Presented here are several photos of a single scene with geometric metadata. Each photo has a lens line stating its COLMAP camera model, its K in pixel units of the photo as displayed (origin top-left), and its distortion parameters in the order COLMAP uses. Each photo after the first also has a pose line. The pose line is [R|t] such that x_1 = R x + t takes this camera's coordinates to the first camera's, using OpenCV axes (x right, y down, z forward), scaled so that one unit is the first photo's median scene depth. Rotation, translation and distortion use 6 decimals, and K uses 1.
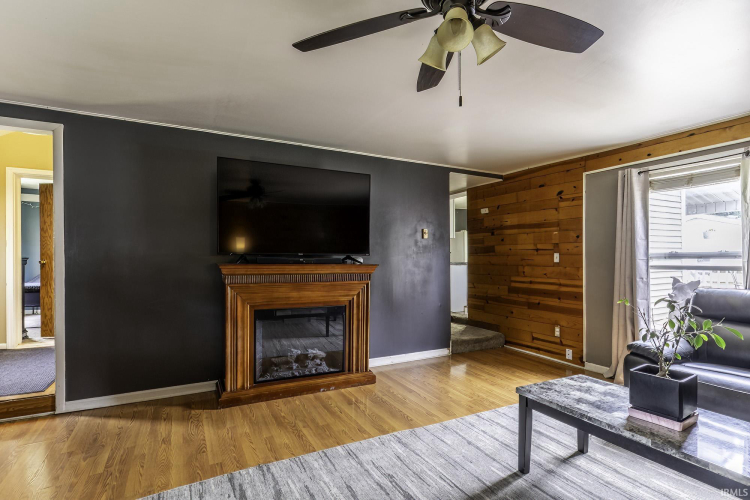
lens RADIAL K [[367.1, 0, 371.2], [0, 367.1, 260.9], [0, 0, 1]] dist [0.000971, 0.000455]
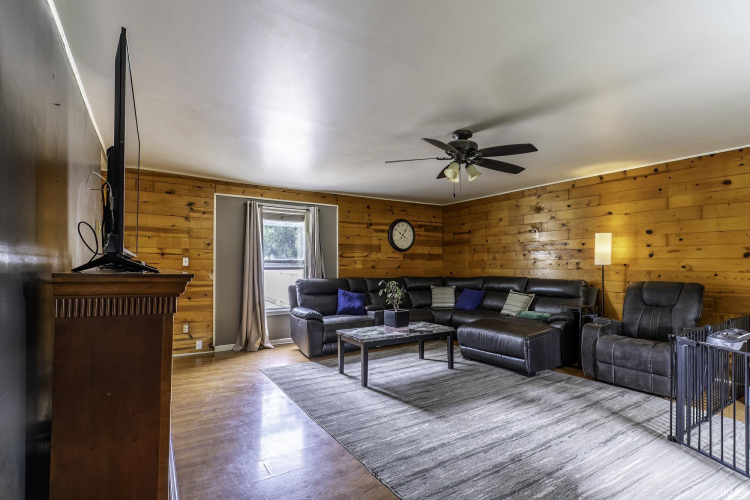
lens RADIAL K [[367.1, 0, 371.2], [0, 367.1, 260.9], [0, 0, 1]] dist [0.000971, 0.000455]
pose [[-0.066738, 0.003928, 0.997763, -0.679976], [-0.000421, 0.999992, -0.003965, -0.007572], [-0.997770, -0.000684, -0.066736, 0.554688]]
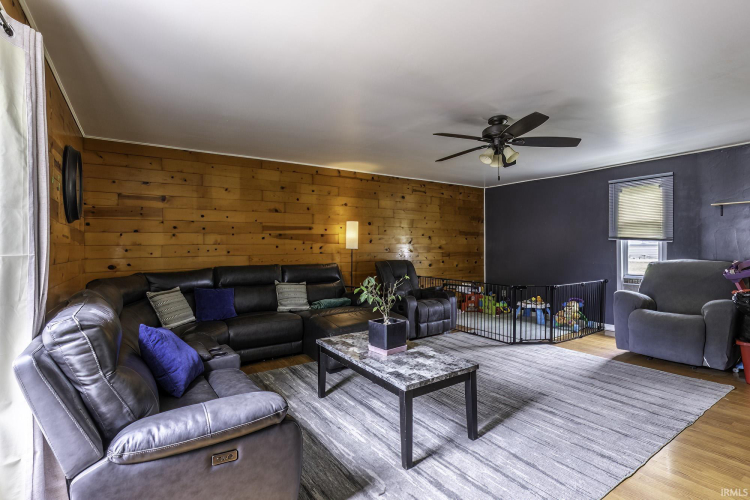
lens RADIAL K [[365.4, 0, 375.0], [0, 365.4, 250.0], [0, 0, 1]] dist [-0.000094, -0.000073]
pose [[-0.993691, 0.008236, -0.111849, 0.422279], [0.007750, 0.999959, 0.004778, -0.001684], [0.111884, 0.003881, -0.993714, 1.052710]]
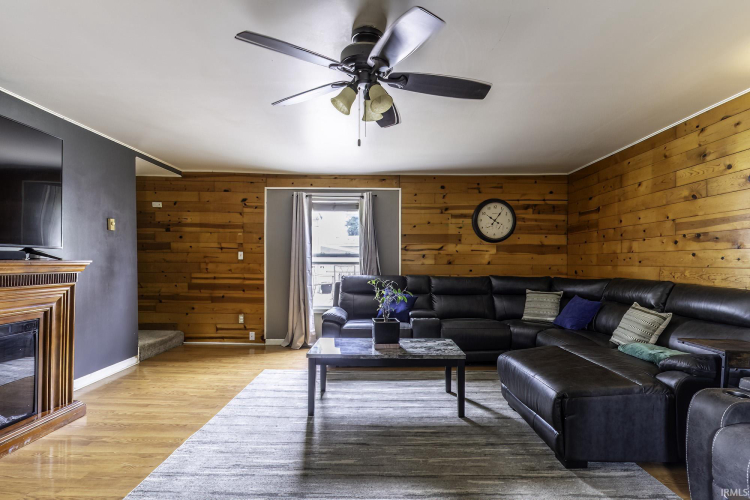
lens RADIAL K [[367.1, 0, 371.2], [0, 367.1, 260.9], [0, 0, 1]] dist [0.000971, 0.000455]
pose [[0.481203, -0.001120, 0.876608, -0.335222], [-0.003239, 0.999990, 0.003055, 0.003948], [-0.876603, -0.004309, 0.481195, 0.087191]]
